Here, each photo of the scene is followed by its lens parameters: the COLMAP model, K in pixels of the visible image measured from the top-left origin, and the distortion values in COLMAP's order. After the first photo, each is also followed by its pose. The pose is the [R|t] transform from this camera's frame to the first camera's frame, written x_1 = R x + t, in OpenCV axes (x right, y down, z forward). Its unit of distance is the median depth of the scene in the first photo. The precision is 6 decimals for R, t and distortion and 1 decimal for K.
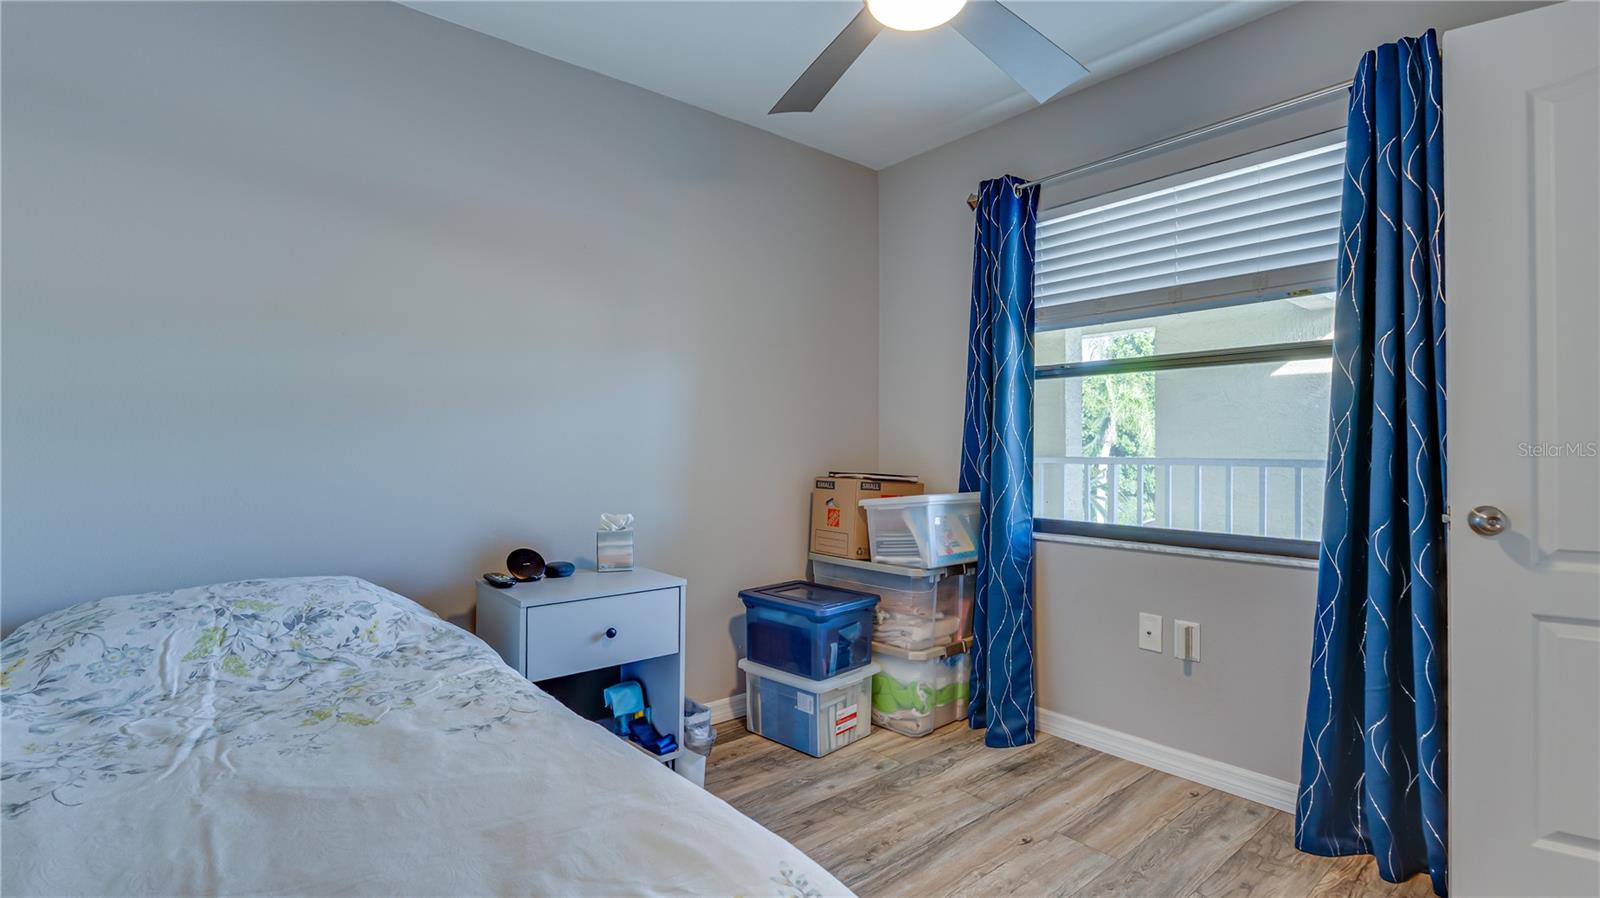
lens RADIAL K [[752.2, 0, 806.0], [0, 752.2, 452.5], [0, 0, 1]] dist [-0.004875, 0.000239]
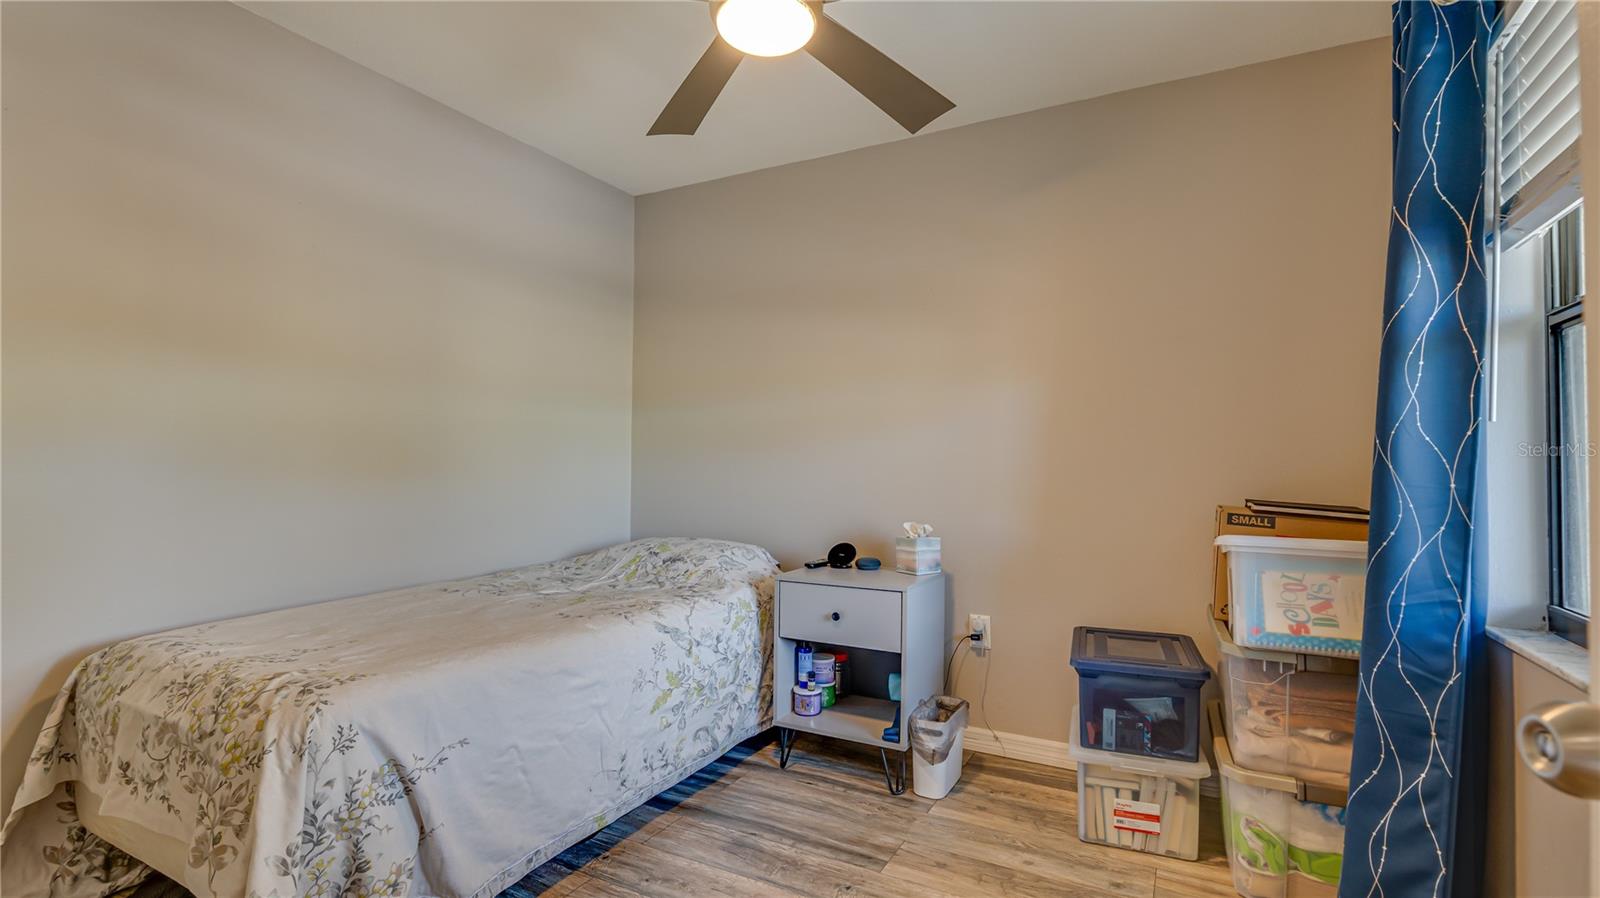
lens RADIAL K [[727.2, 0, 788.8], [0, 727.2, 450.4], [0, 0, 1]] dist [-0.011916, 0.001426]
pose [[0.344597, -0.015797, -0.938618, 0.630496], [-0.007933, 0.999774, -0.019739, -0.003342], [0.938717, 0.014248, 0.344393, 0.400966]]
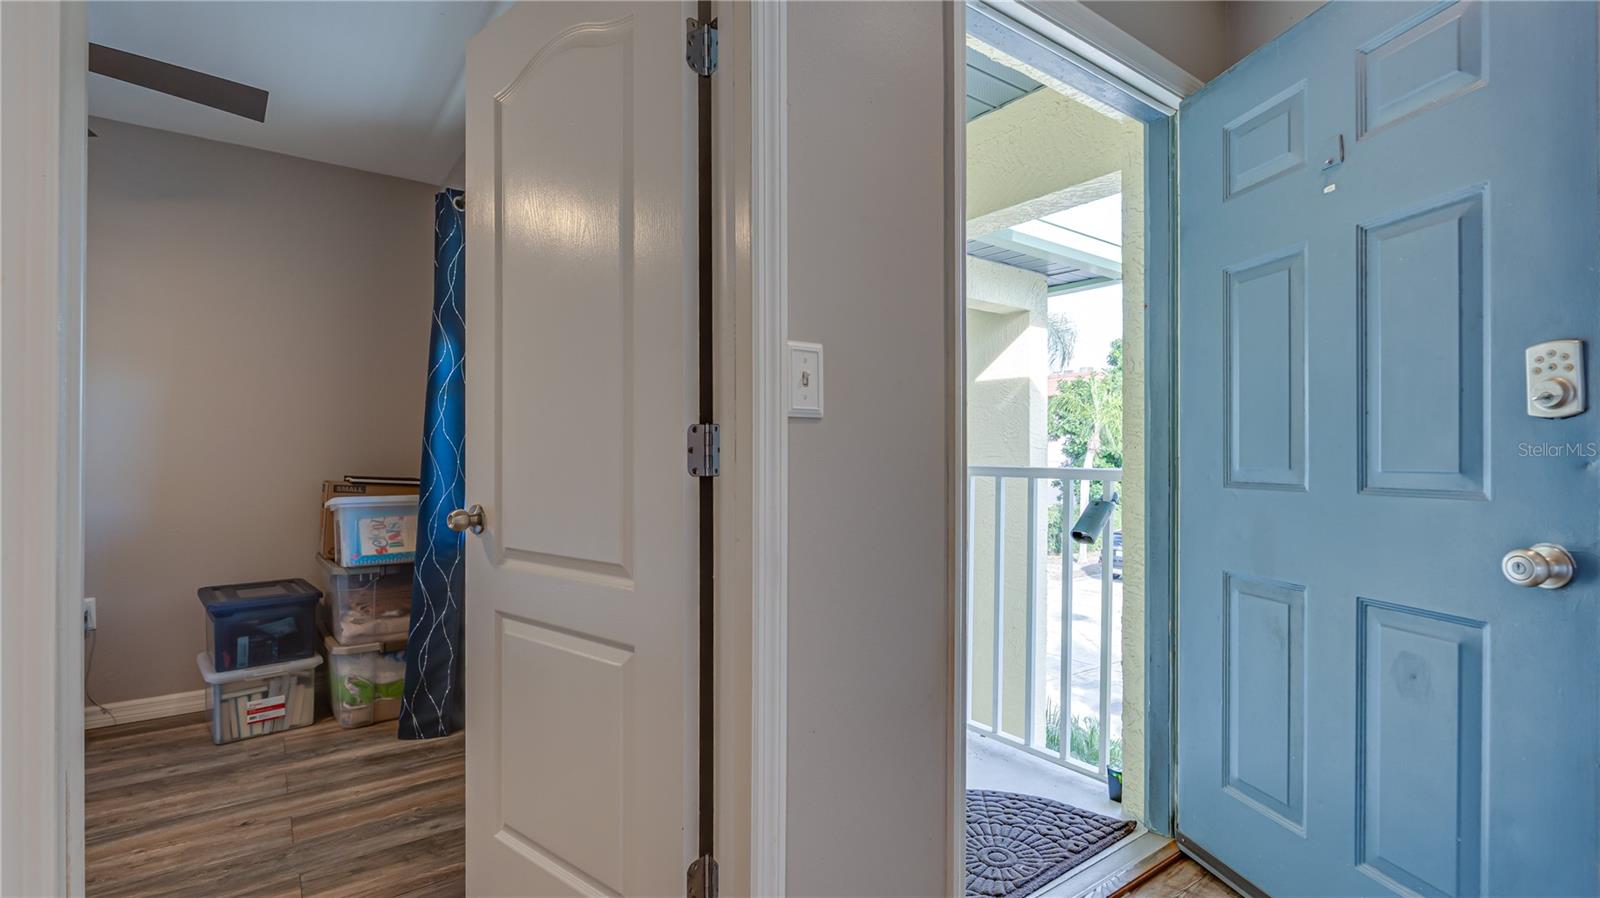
lens RADIAL K [[752.2, 0, 829.6], [0, 752.2, 457.2], [0, 0, 1]] dist [-0.004875, 0.000239]
pose [[0.998596, 0.002394, -0.052923, 0.889970], [-0.002603, 0.999989, -0.003881, 0.004216], [0.052913, 0.004014, 0.998591, -0.006498]]
